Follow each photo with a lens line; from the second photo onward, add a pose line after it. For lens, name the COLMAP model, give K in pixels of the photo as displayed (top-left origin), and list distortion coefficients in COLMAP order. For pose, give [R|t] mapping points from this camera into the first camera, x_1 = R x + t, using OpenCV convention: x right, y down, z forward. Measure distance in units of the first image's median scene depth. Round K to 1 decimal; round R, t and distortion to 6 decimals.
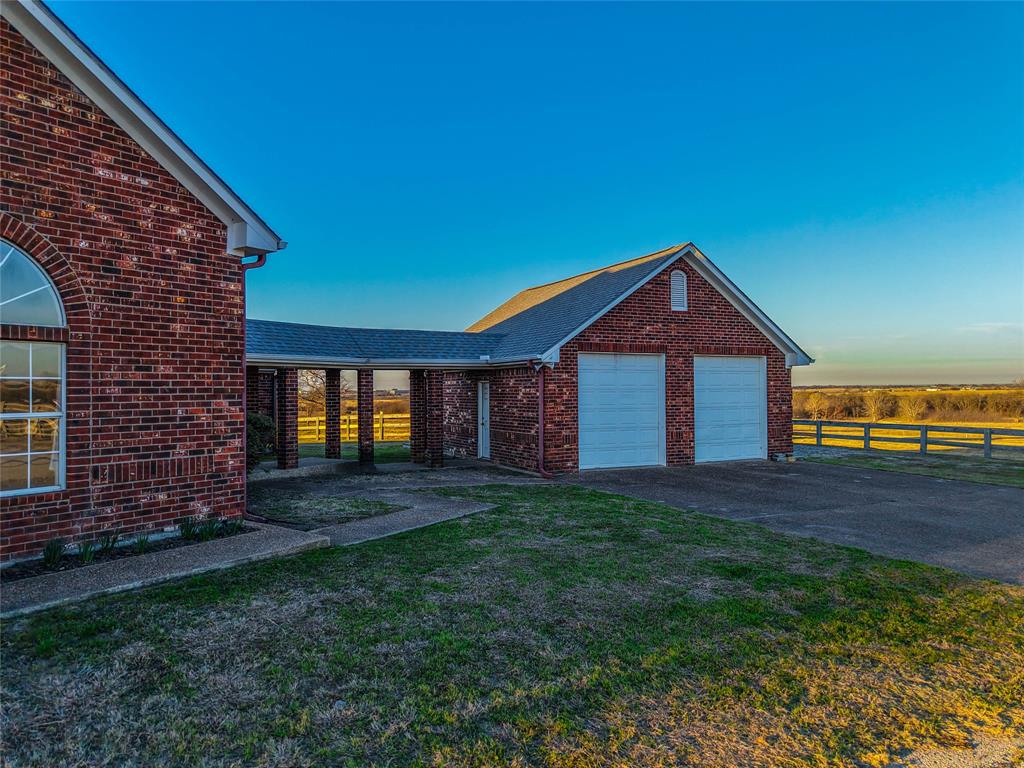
lens RADIAL K [[686.7, 0, 506.5], [0, 686.7, 386.0], [0, 0, 1]] dist [0.001797, -0.000207]
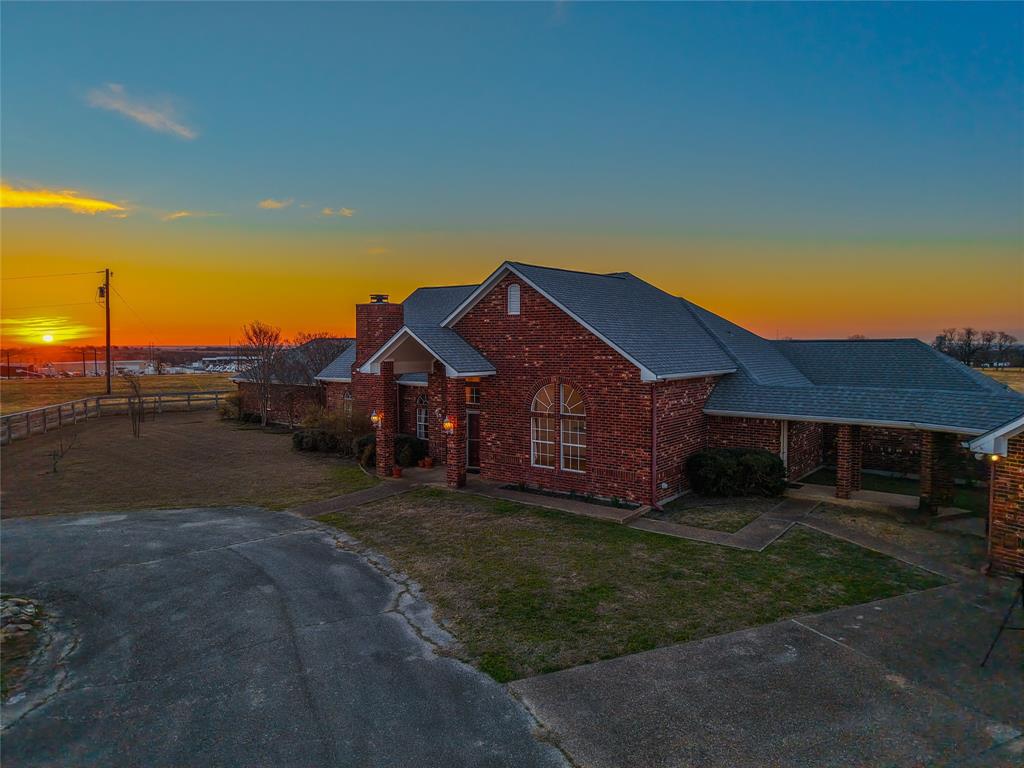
lens RADIAL K [[686.7, 0, 505.4], [0, 686.7, 376.6], [0, 0, 1]] dist [0.001797, -0.000207]
pose [[-0.053336, 0.055531, -0.997031, 1.936800], [0.000122, 0.998453, 0.055603, -0.360999], [0.998577, 0.002844, -0.053261, 0.745259]]
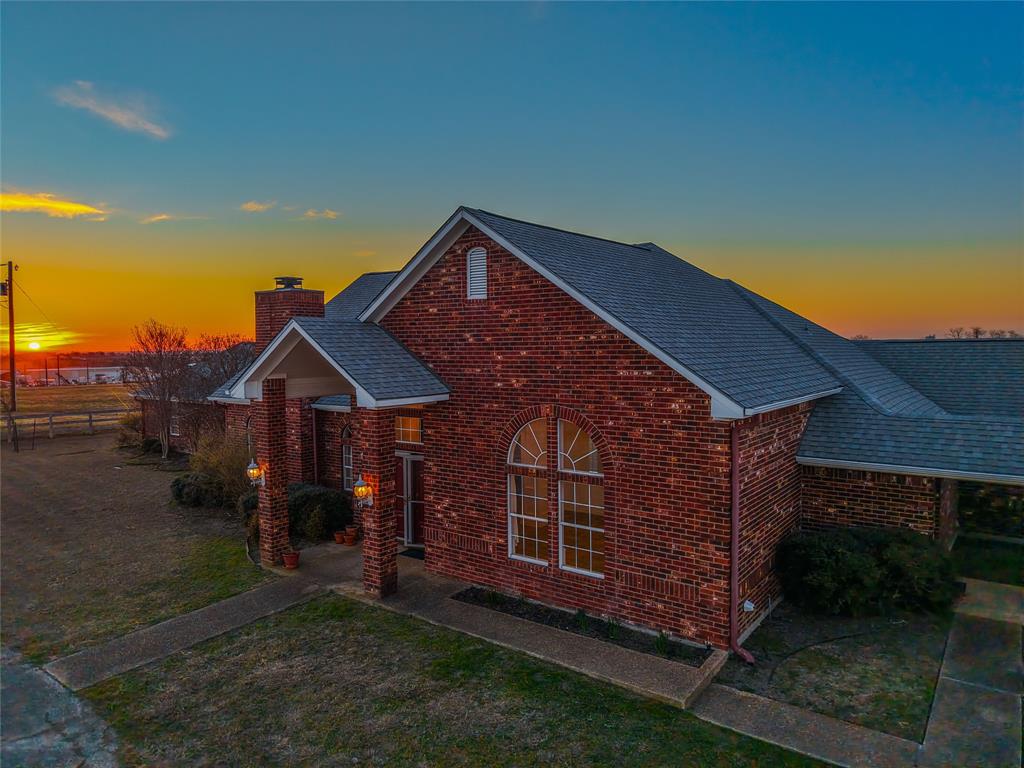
lens RADIAL K [[686.7, 0, 507.3], [0, 686.7, 374.0], [0, 0, 1]] dist [0.001797, -0.000207]
pose [[-0.035169, 0.046937, -0.998279, 0.822809], [0.006545, 0.998886, 0.046735, -0.355427], [0.999360, -0.004891, -0.035437, 0.759961]]
